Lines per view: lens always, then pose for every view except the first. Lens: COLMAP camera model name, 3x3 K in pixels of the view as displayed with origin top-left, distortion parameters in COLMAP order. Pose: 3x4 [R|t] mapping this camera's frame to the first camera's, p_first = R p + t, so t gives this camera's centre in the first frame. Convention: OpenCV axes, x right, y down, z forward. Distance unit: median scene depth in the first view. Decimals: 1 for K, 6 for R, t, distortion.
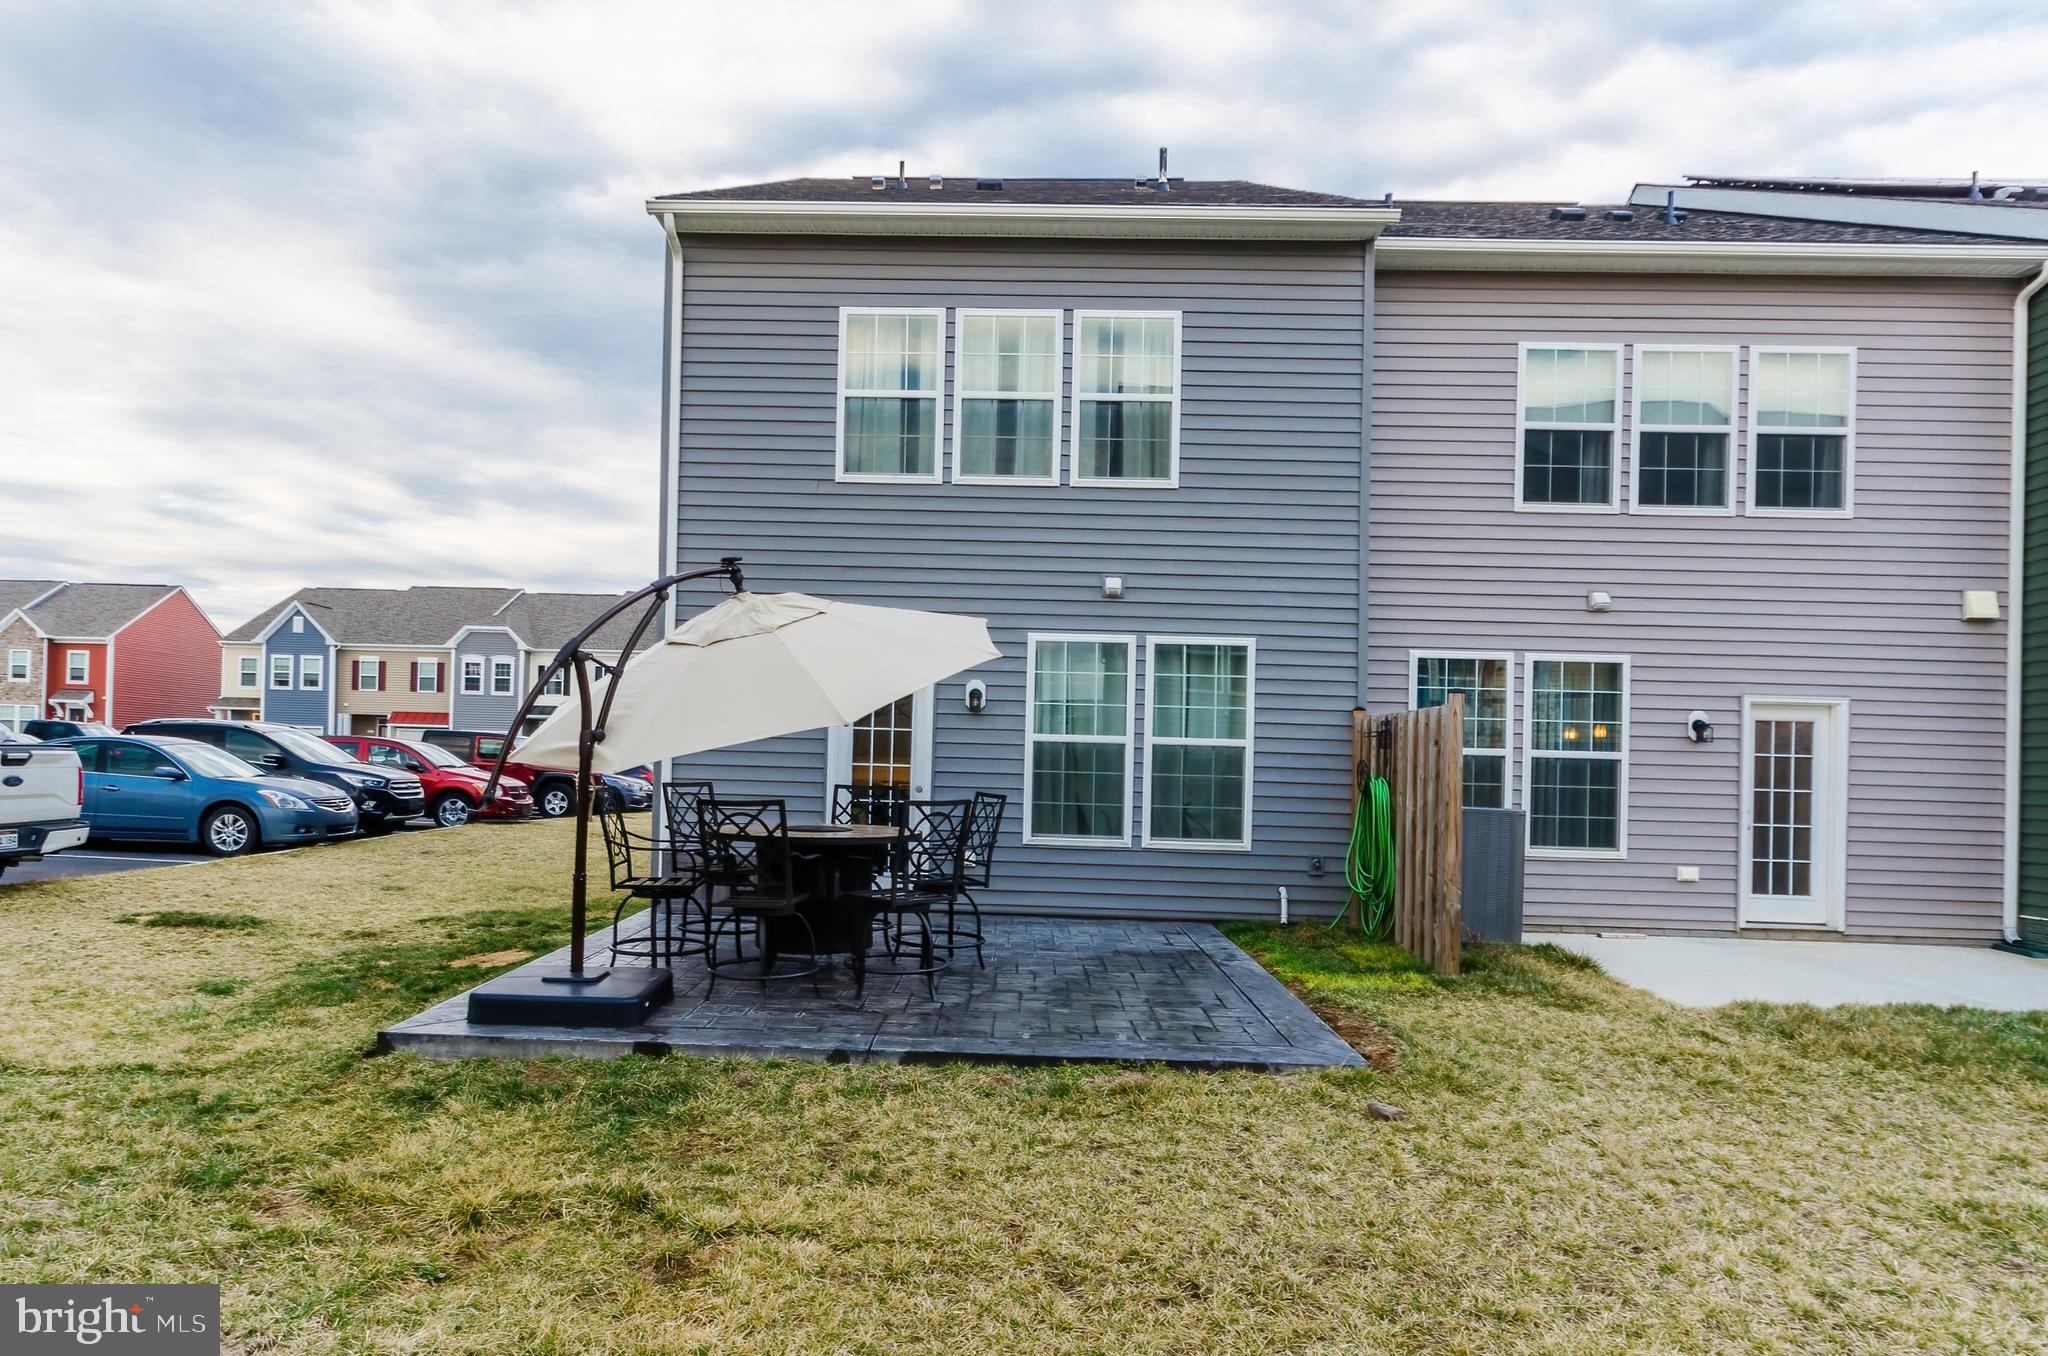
lens RADIAL K [[1255.6, 0, 1020.1], [0, 1255.6, 753.8], [0, 0, 1]] dist [0.000944, -0.000594]
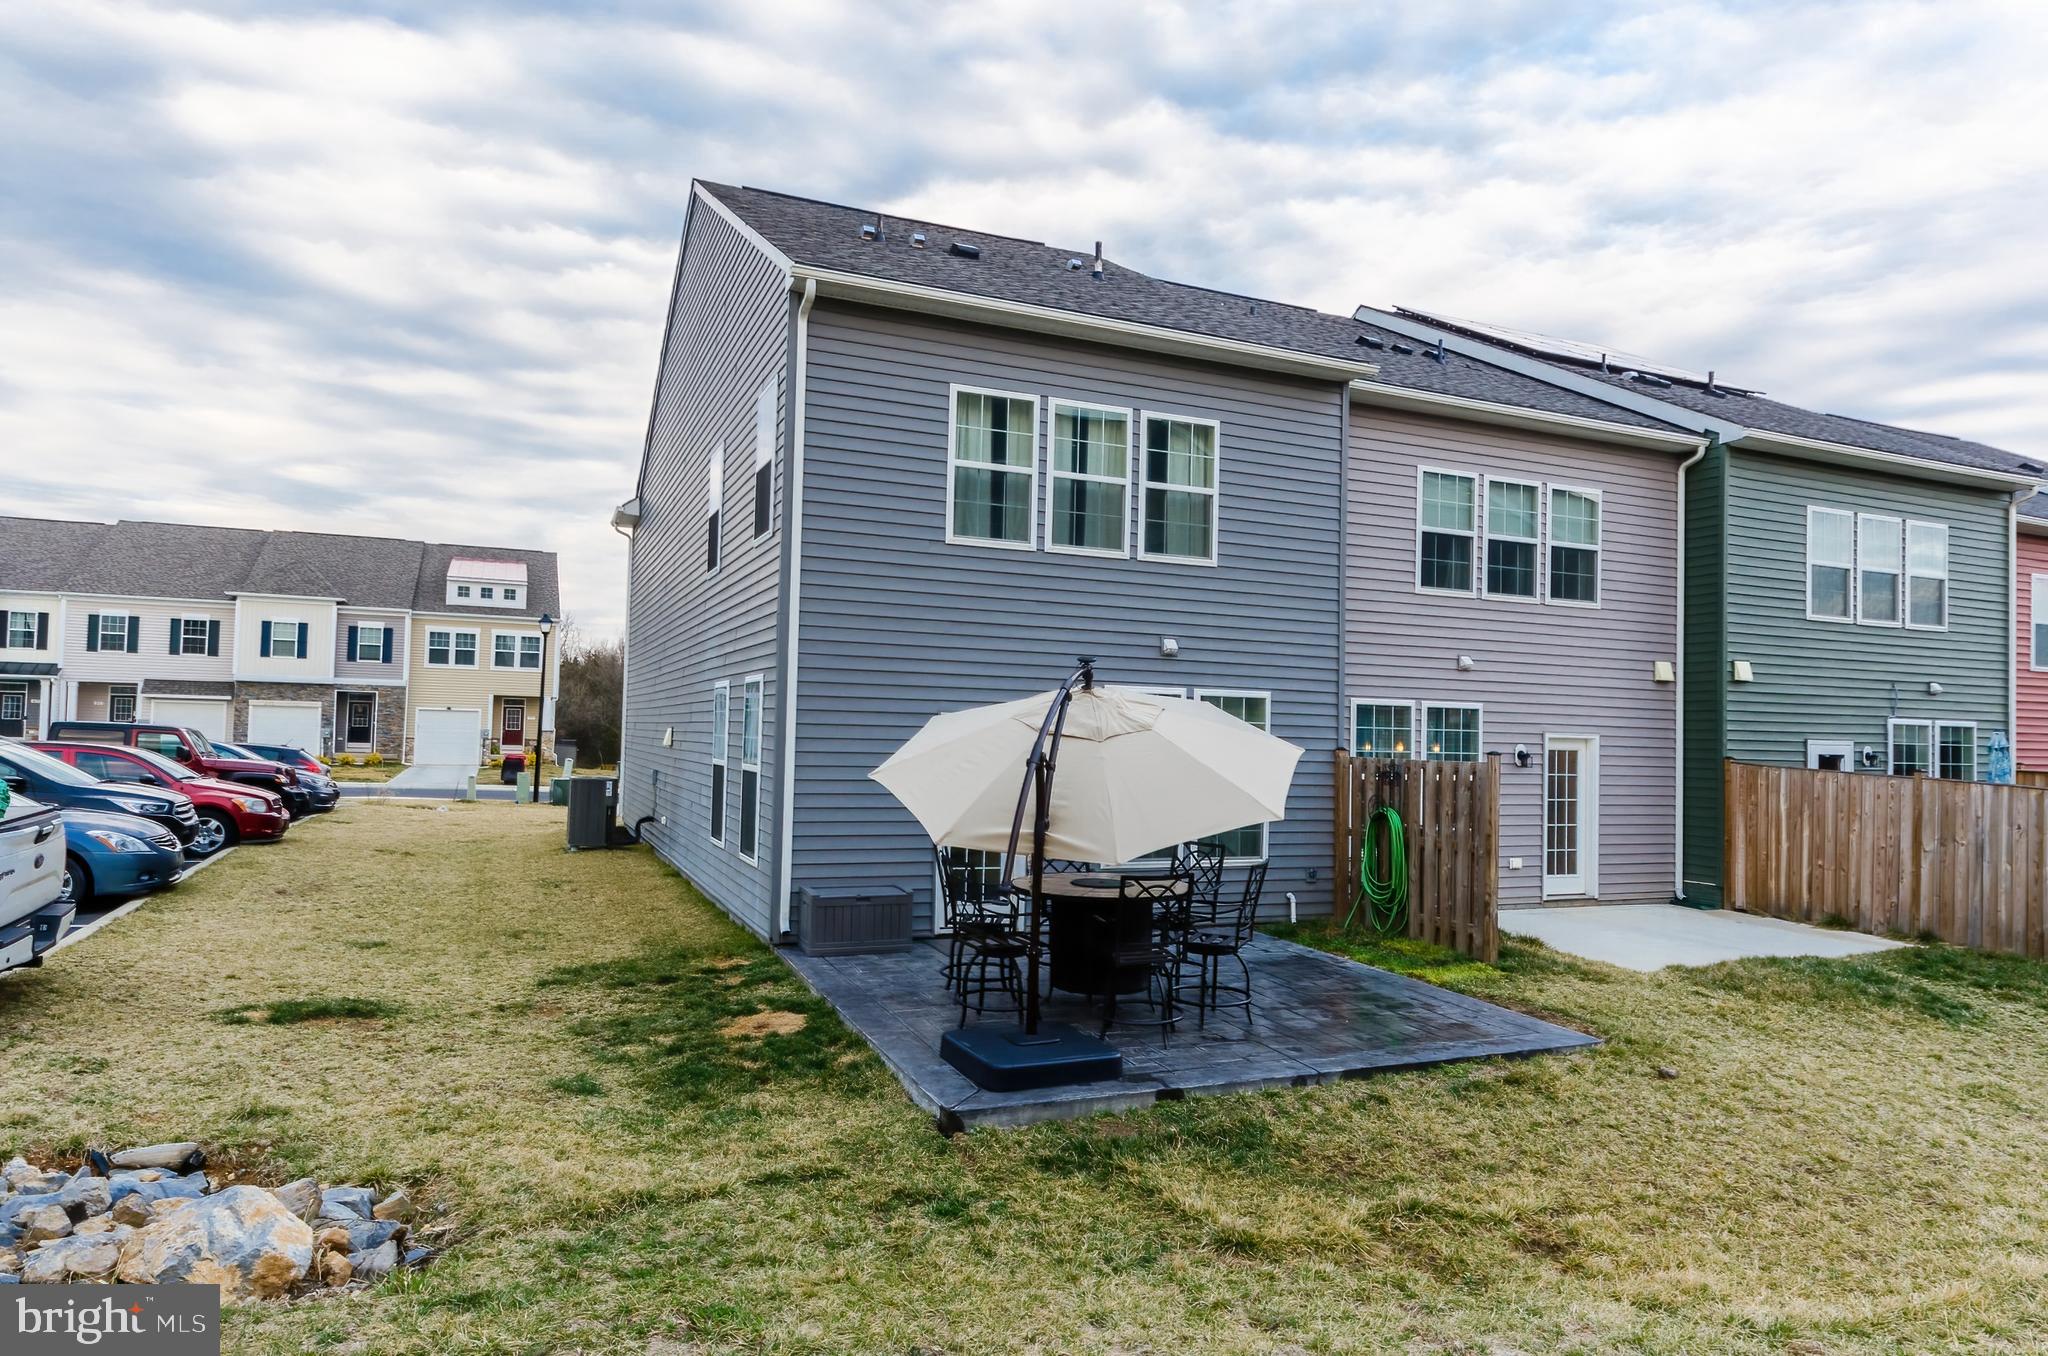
lens RADIAL K [[1263.6, 0, 1078.5], [0, 1263.6, 682.7], [0, 0, 1]] dist [-0.003681, -0.002705]
pose [[0.896413, 0.012551, 0.443041, -0.527071], [-0.007205, 0.999880, -0.013748, -0.082036], [-0.443161, 0.009132, 0.896396, -0.028639]]
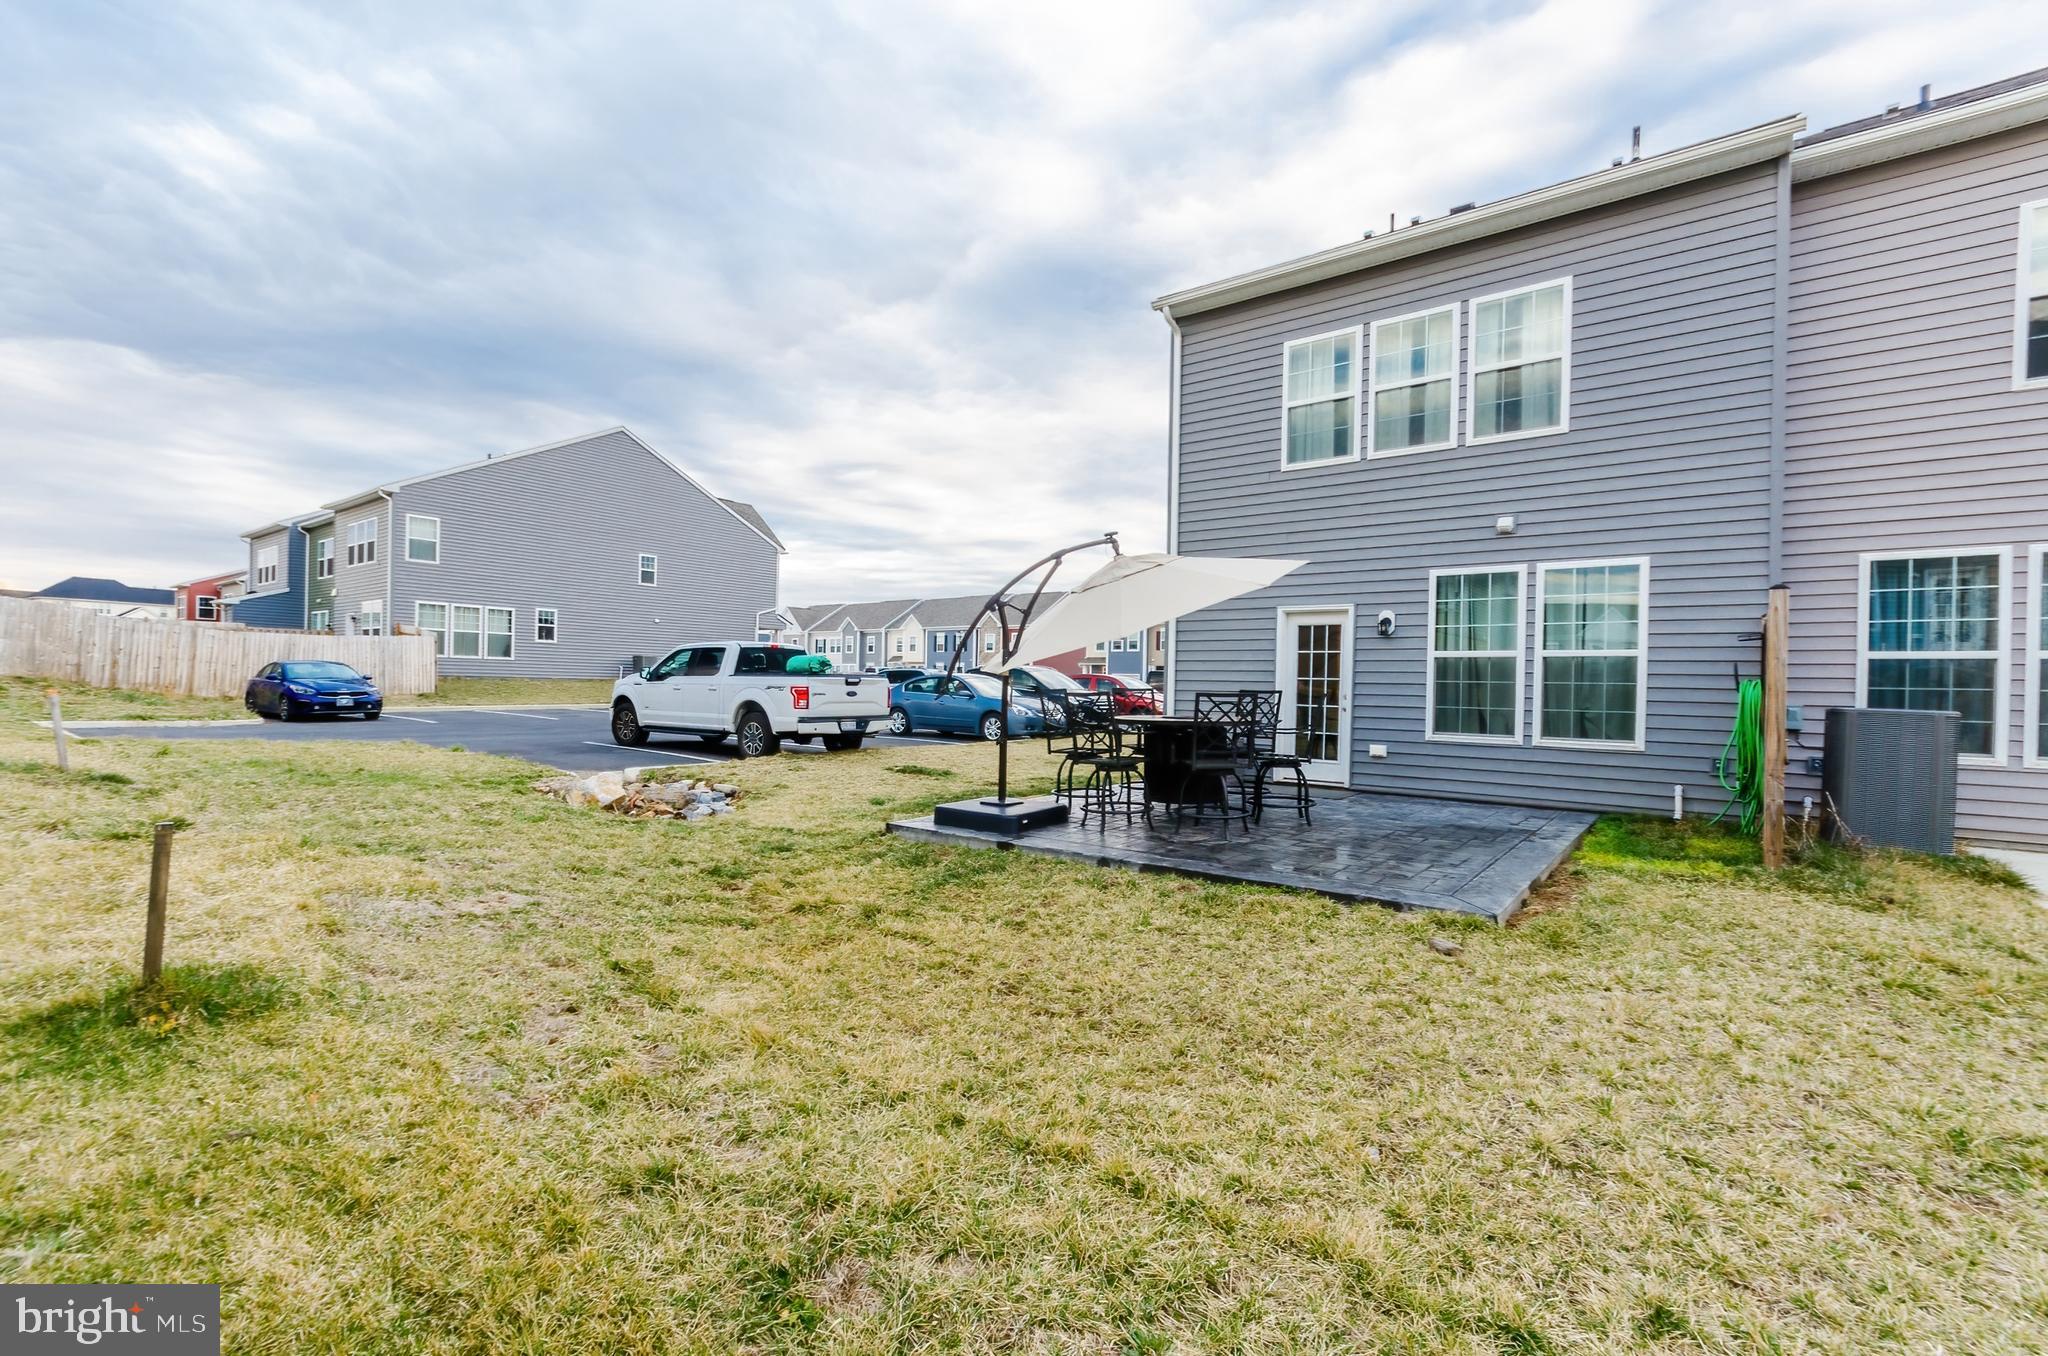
lens RADIAL K [[906.4, 0, 1035.3], [0, 906.4, 686.2], [0, 0, 1]] dist [0.008089, 0.000080]
pose [[0.813370, -0.011204, -0.581638, 0.209156], [0.008862, 0.999937, -0.006869, 0.021038], [0.581679, 0.000433, 0.813419, 0.044968]]
